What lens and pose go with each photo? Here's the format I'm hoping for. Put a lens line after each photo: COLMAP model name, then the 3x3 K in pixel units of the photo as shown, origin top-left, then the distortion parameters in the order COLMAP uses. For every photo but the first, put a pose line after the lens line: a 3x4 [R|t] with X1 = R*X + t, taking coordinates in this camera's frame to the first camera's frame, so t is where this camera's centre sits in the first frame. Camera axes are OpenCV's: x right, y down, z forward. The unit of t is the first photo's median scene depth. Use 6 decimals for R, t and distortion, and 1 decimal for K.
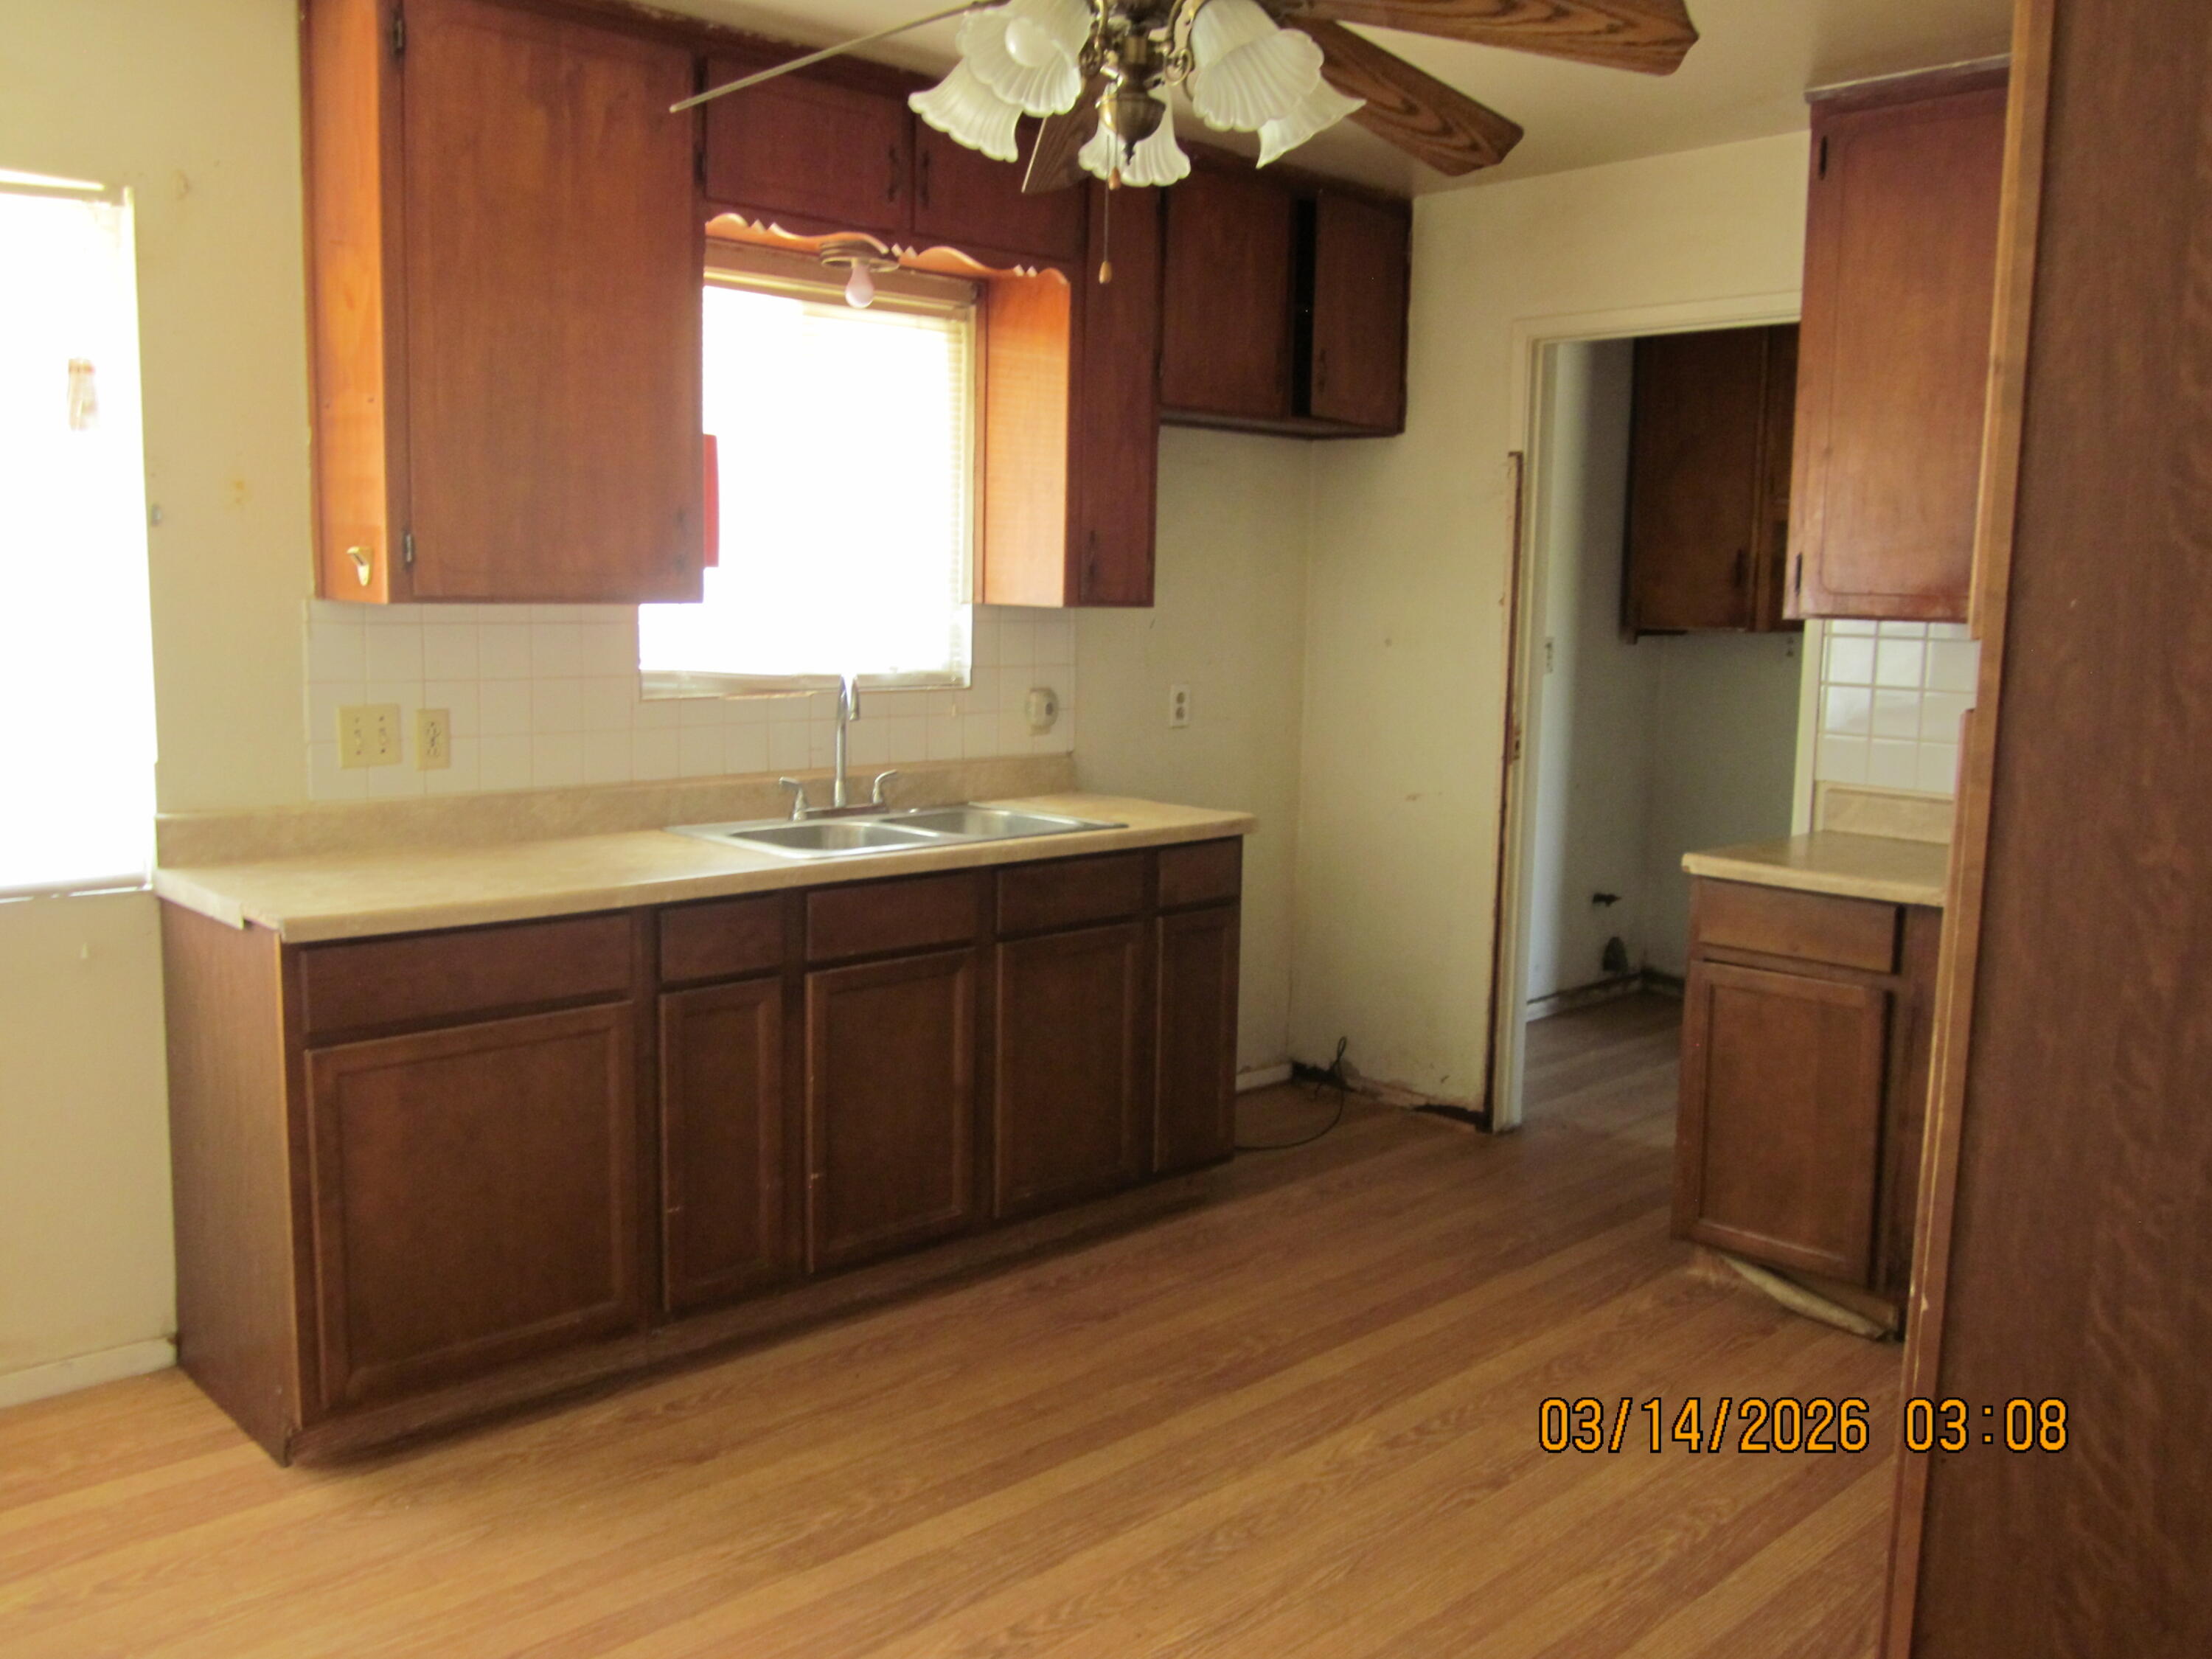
lens RADIAL K [[1845.8, 0, 1107.6], [0, 1845.8, 830.3], [0, 0, 1]] dist [-0.043741, 0.004863]
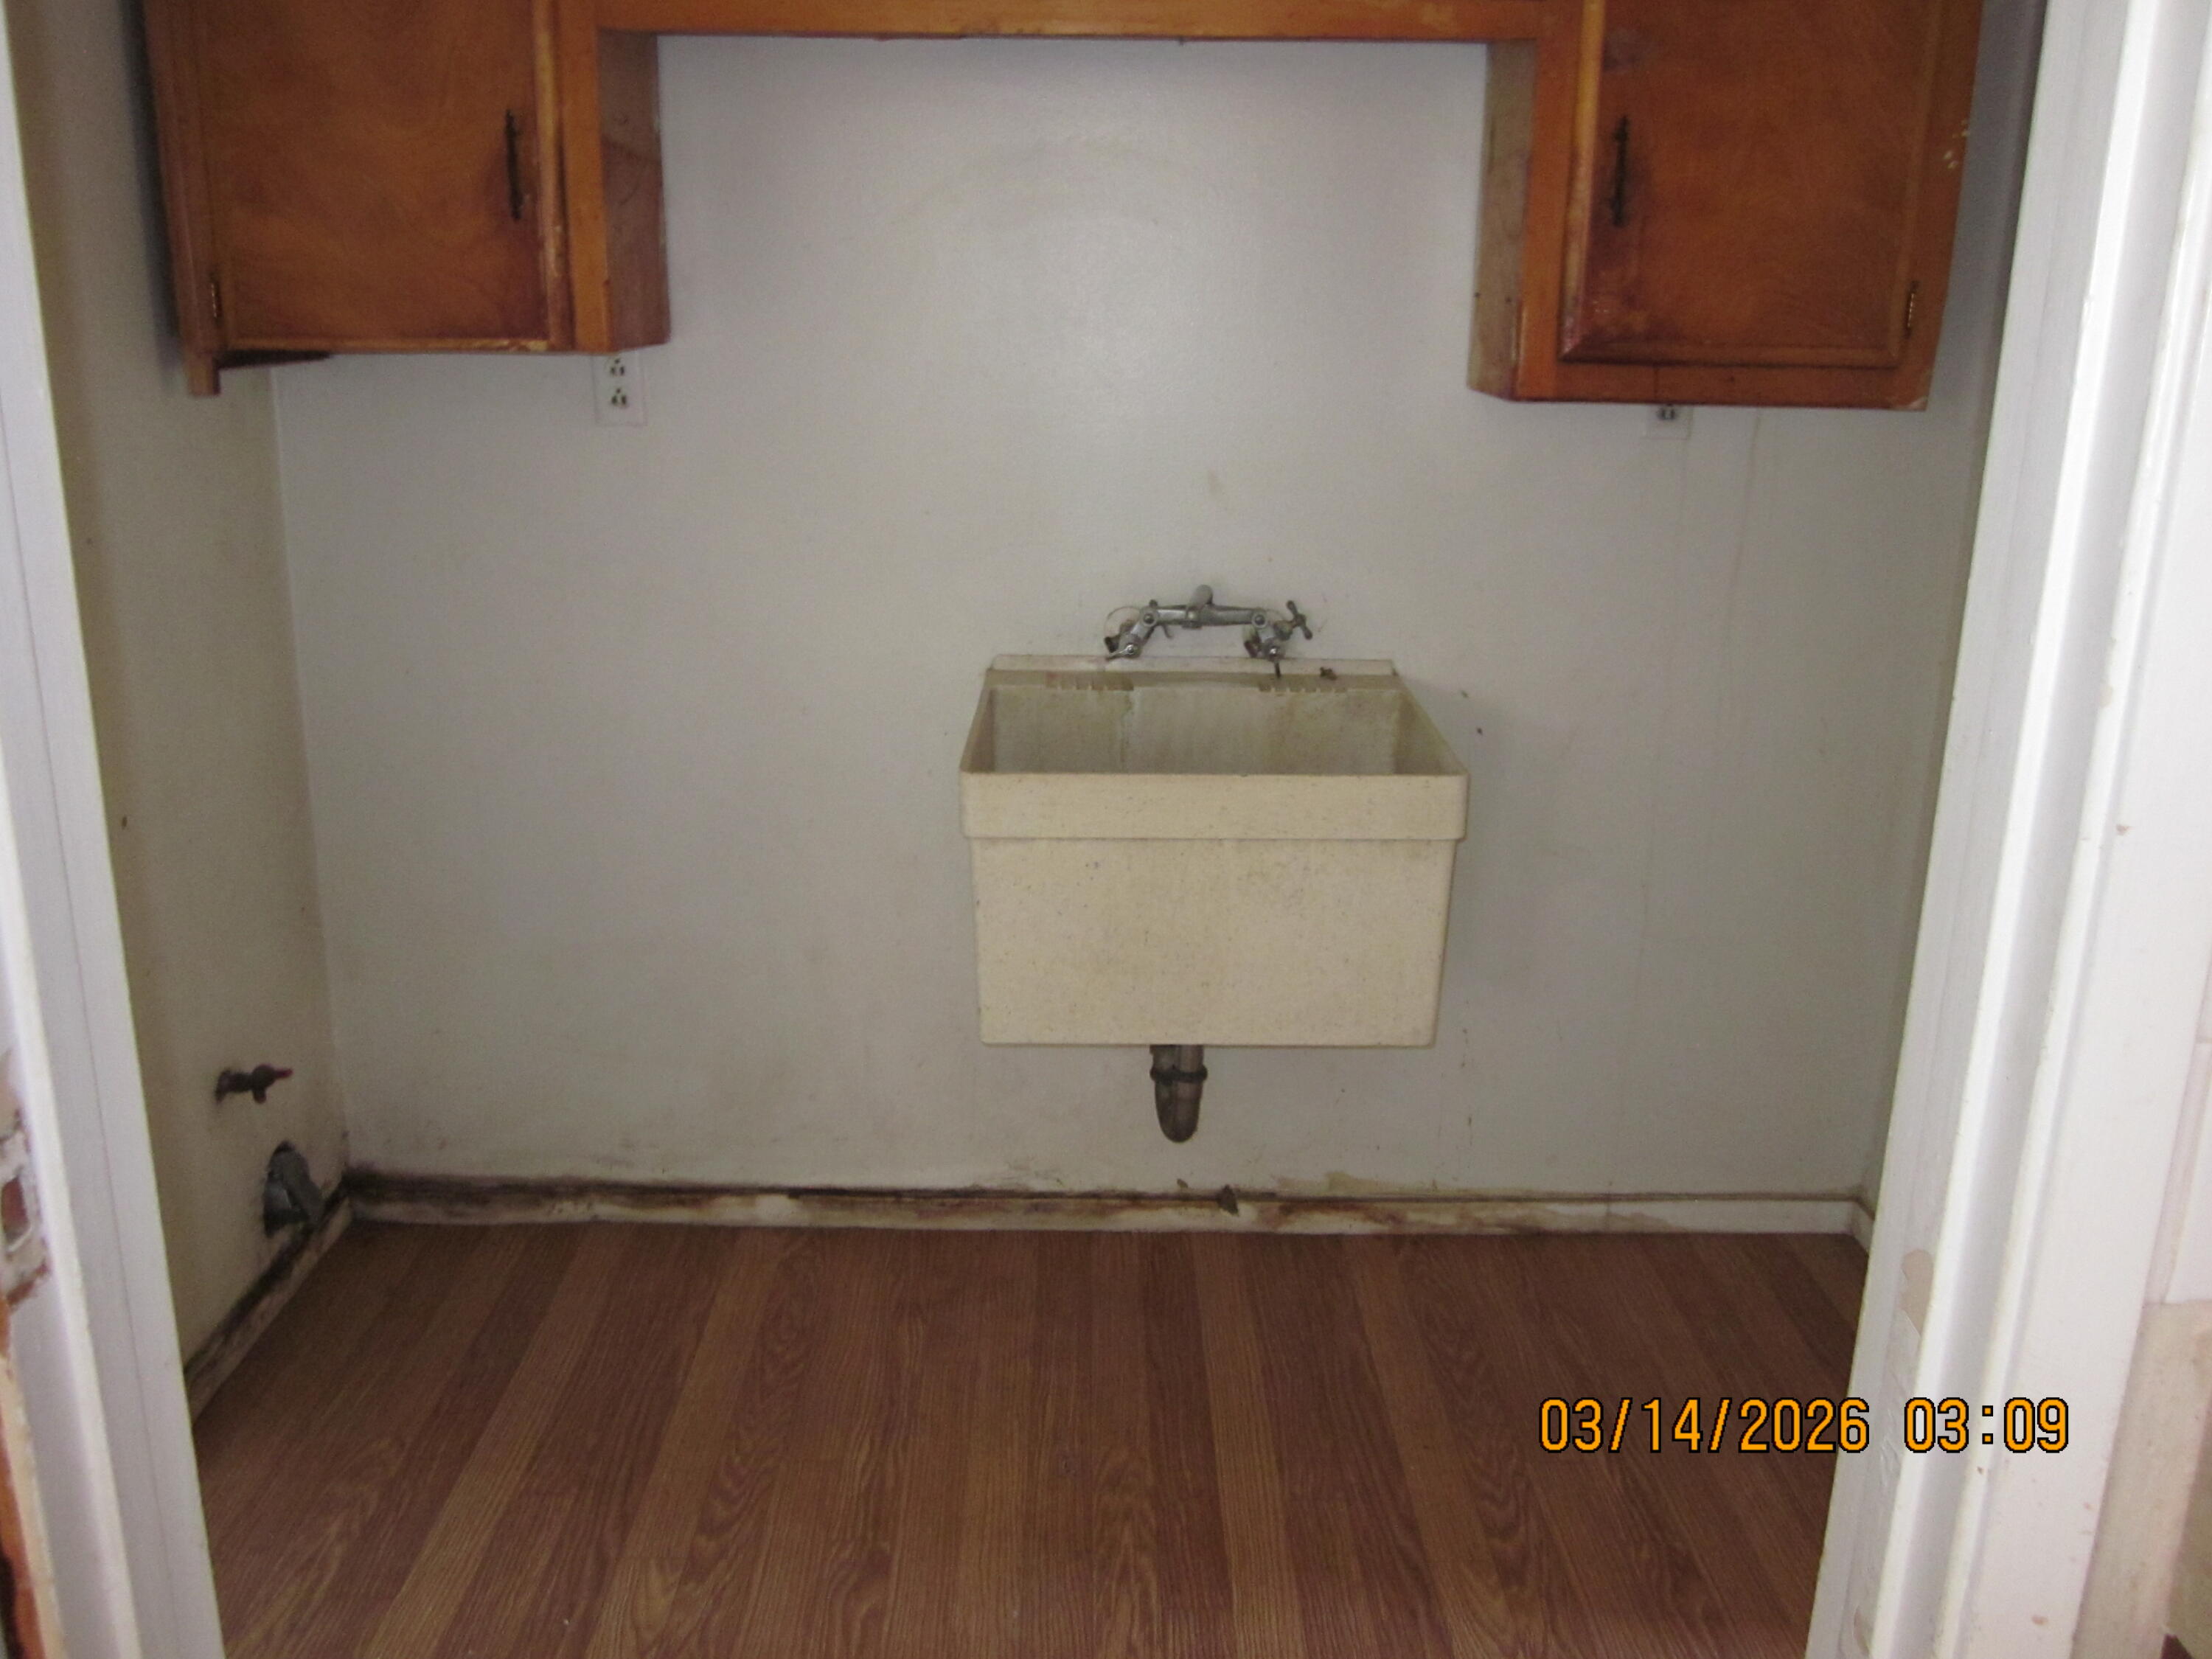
lens RADIAL K [[1845.8, 0, 1106.8], [0, 1845.8, 819.6], [0, 0, 1]] dist [-0.043741, 0.004863]
pose [[0.687953, -0.206381, 0.695793, 0.139513], [0.087384, 0.975295, 0.202886, -0.075329], [-0.720476, -0.078775, 0.688992, 0.609005]]
